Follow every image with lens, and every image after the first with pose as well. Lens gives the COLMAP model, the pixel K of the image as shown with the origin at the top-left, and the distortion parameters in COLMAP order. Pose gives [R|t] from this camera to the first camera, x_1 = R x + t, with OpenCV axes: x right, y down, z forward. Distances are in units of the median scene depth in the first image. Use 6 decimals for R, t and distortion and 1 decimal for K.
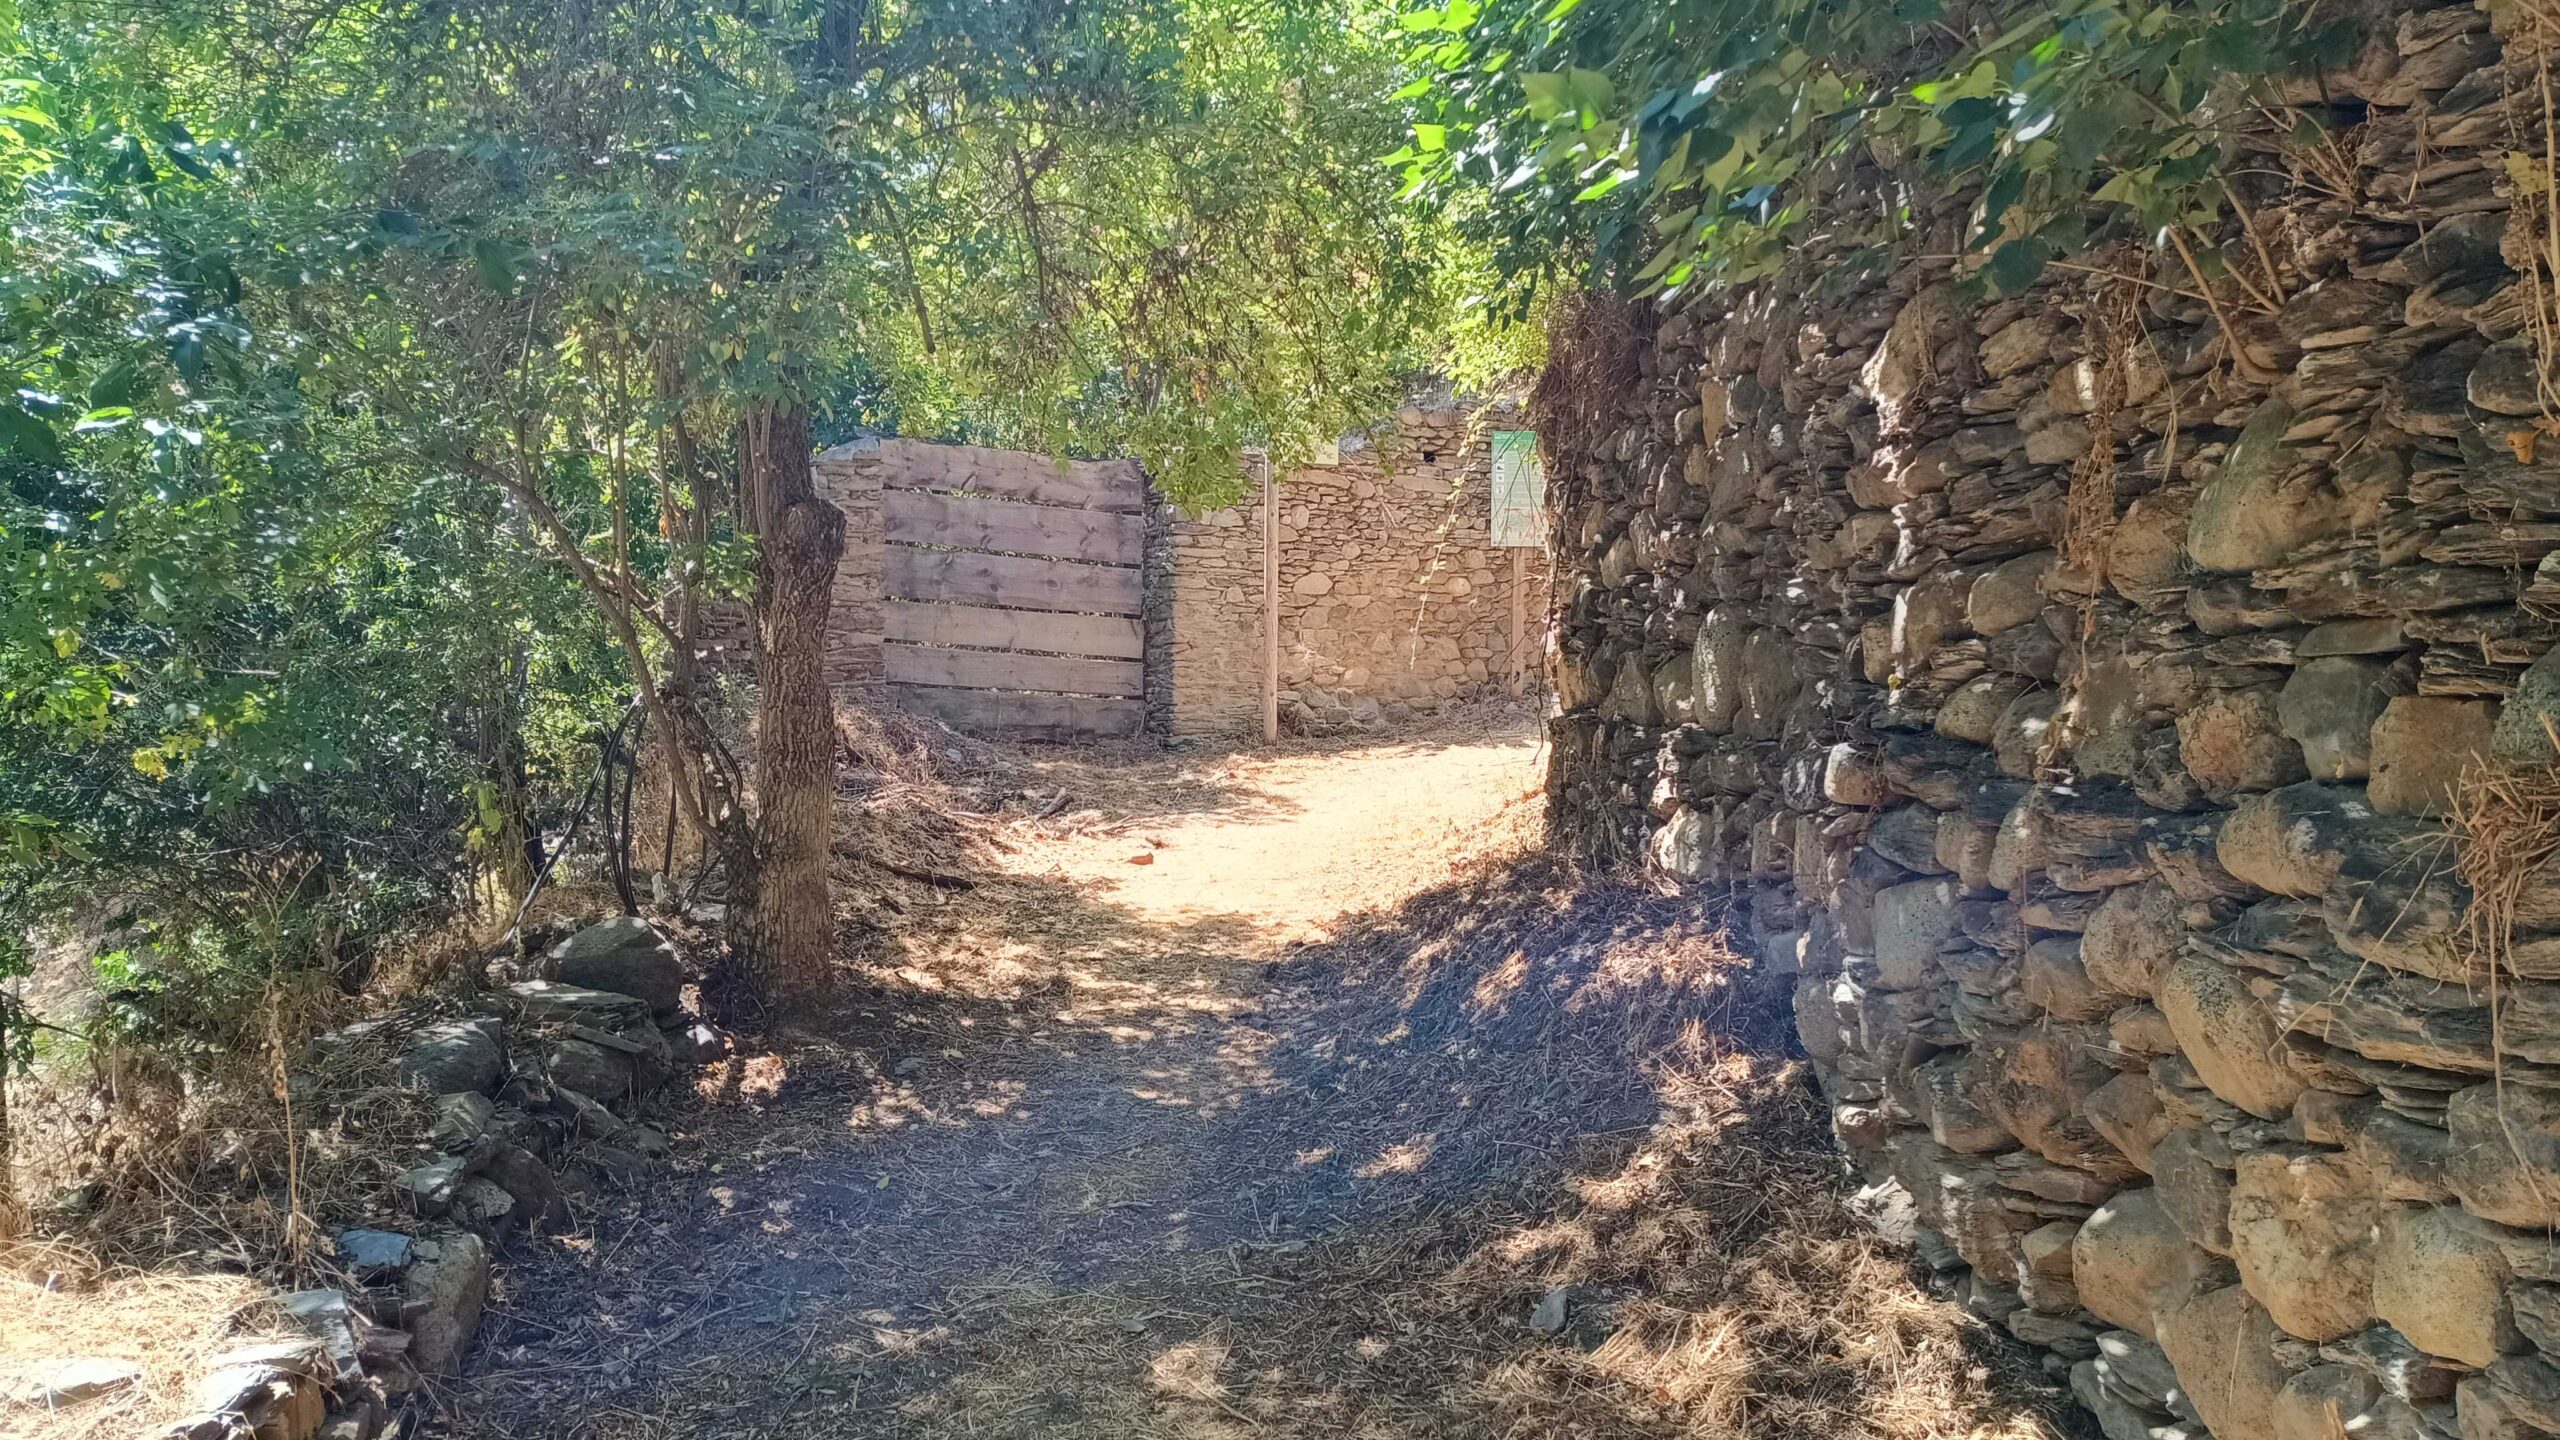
lens RADIAL K [[1761.6, 0, 1281.8], [0, 1761.6, 727.1], [0, 0, 1]] dist [0.037290, -0.030927]
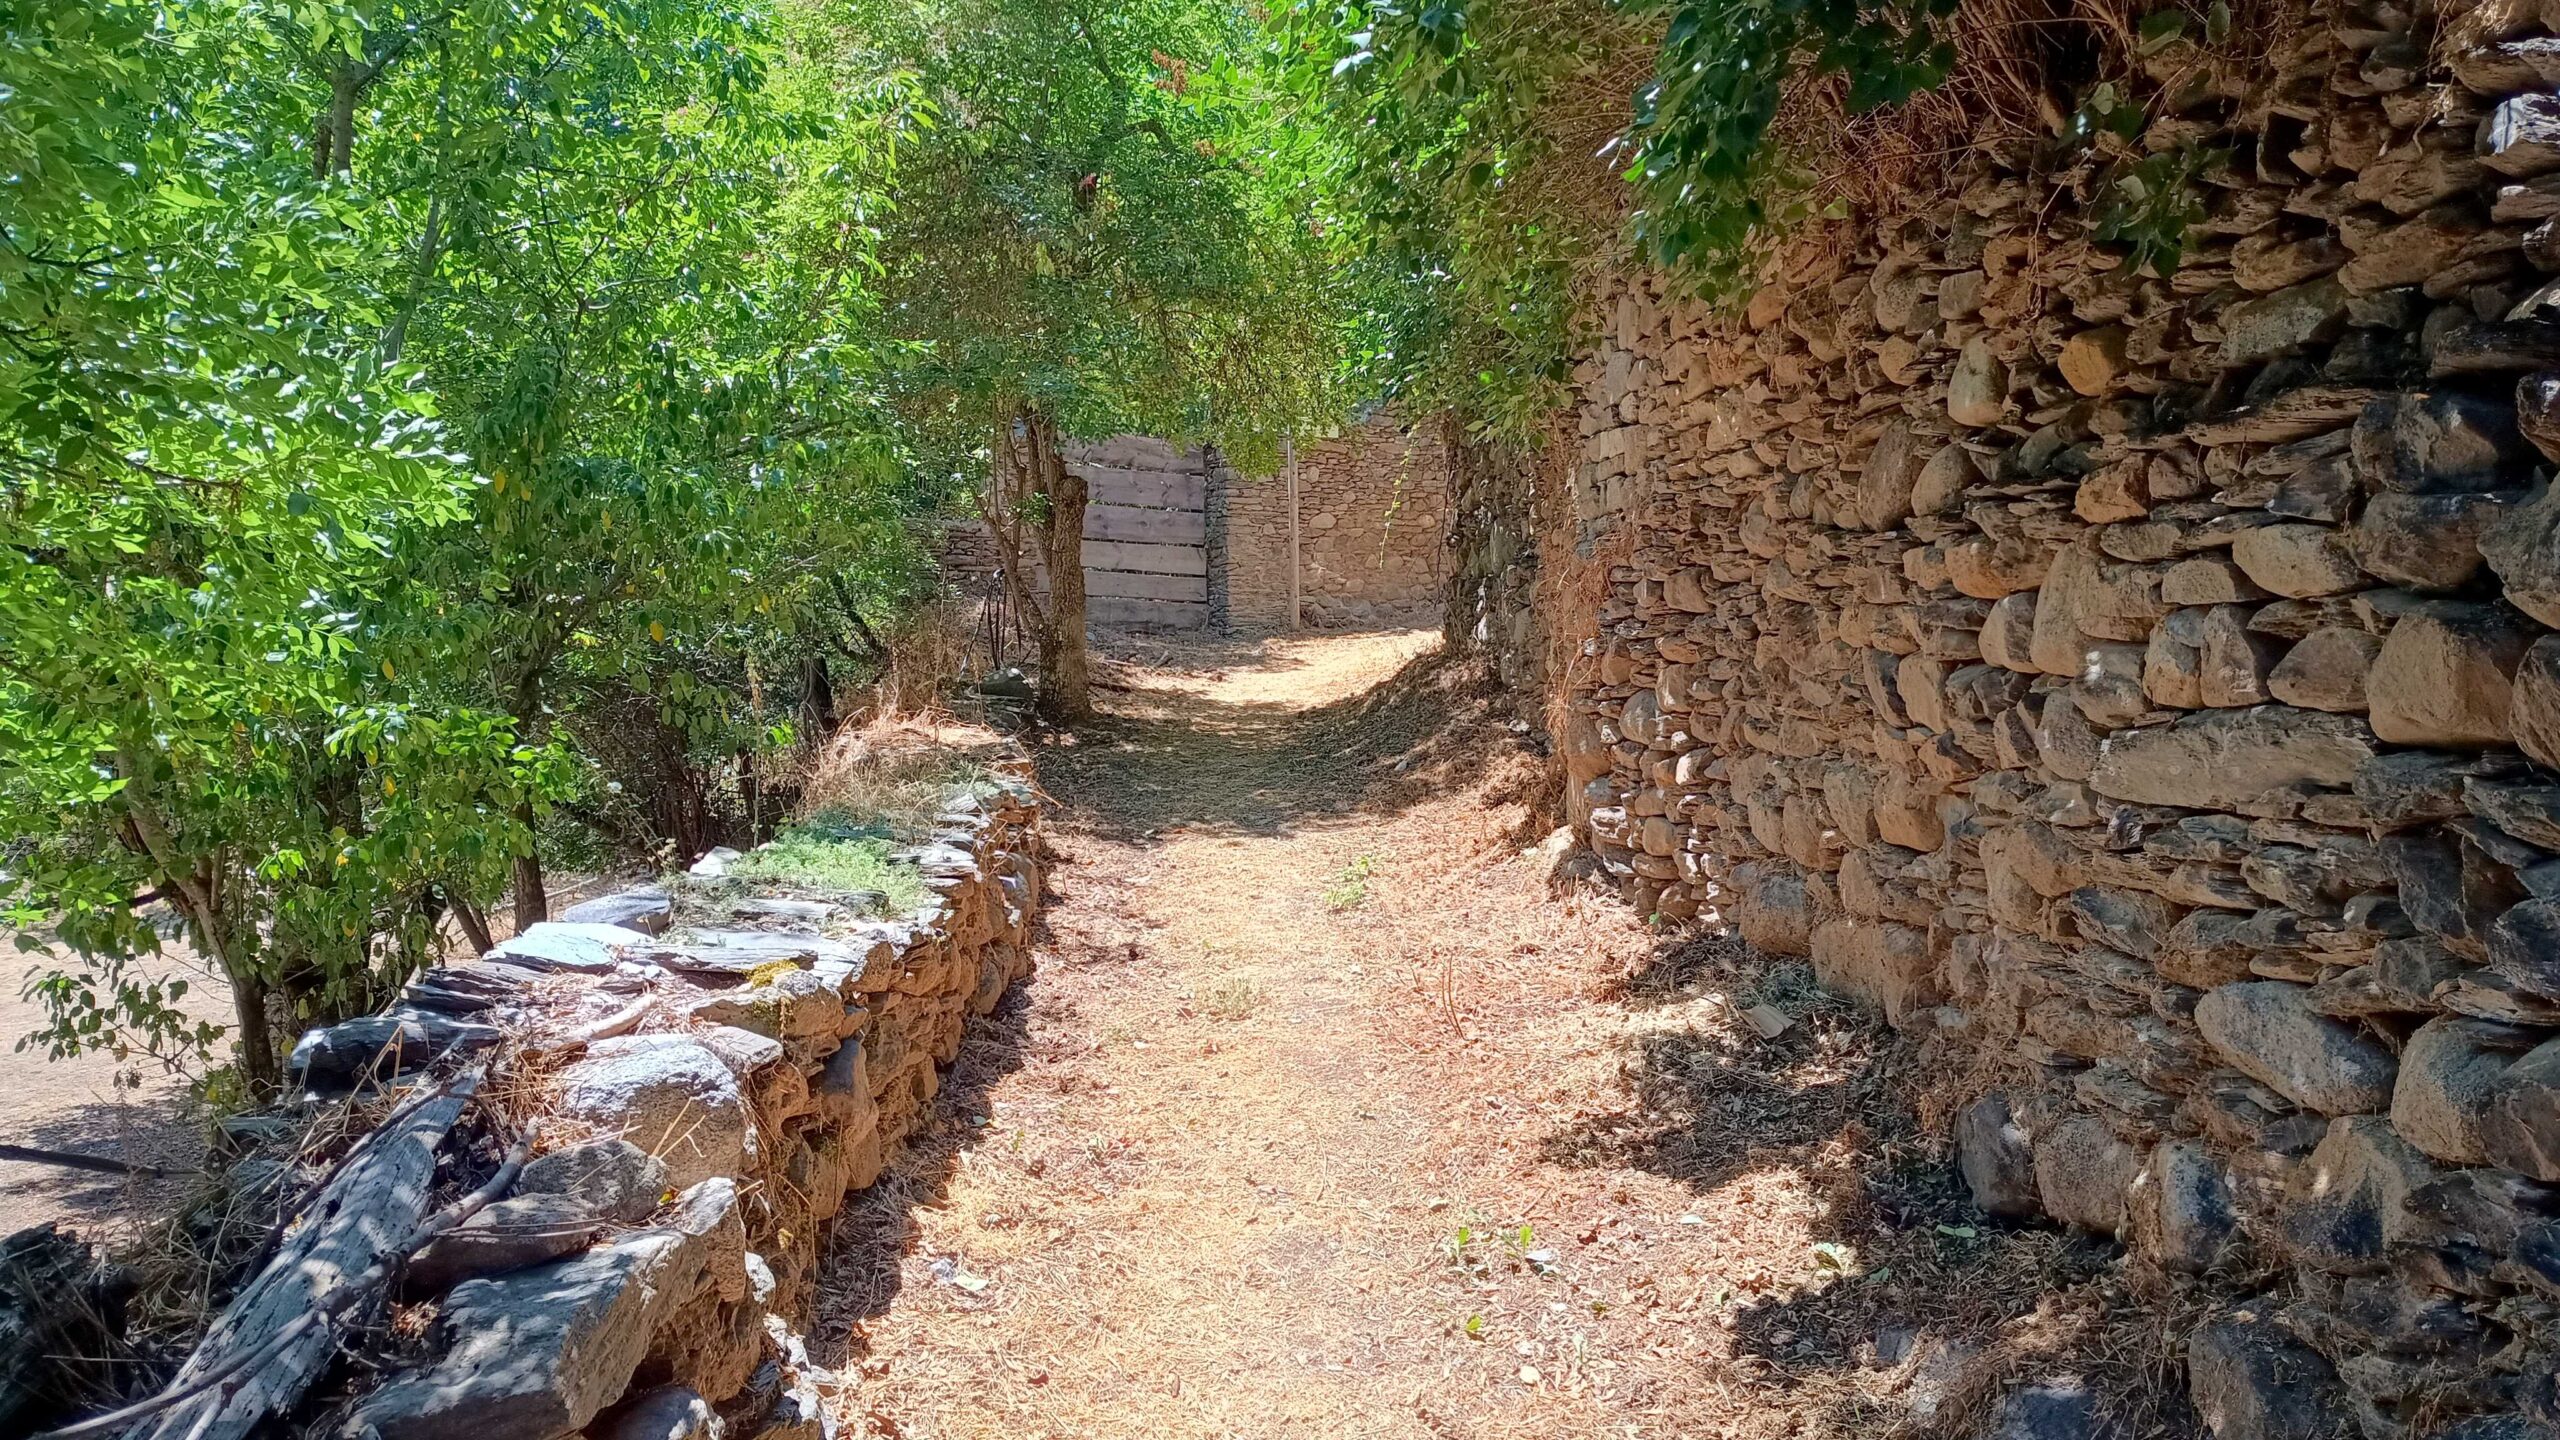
lens RADIAL K [[1761.6, 0, 1274.2], [0, 1761.6, 722.9], [0, 0, 1]] dist [0.037290, -0.030927]
pose [[0.999630, -0.019386, -0.019104, 0.002406], [0.019871, 0.999476, 0.025548, 0.046780], [0.018599, -0.025918, 0.999491, -0.450926]]
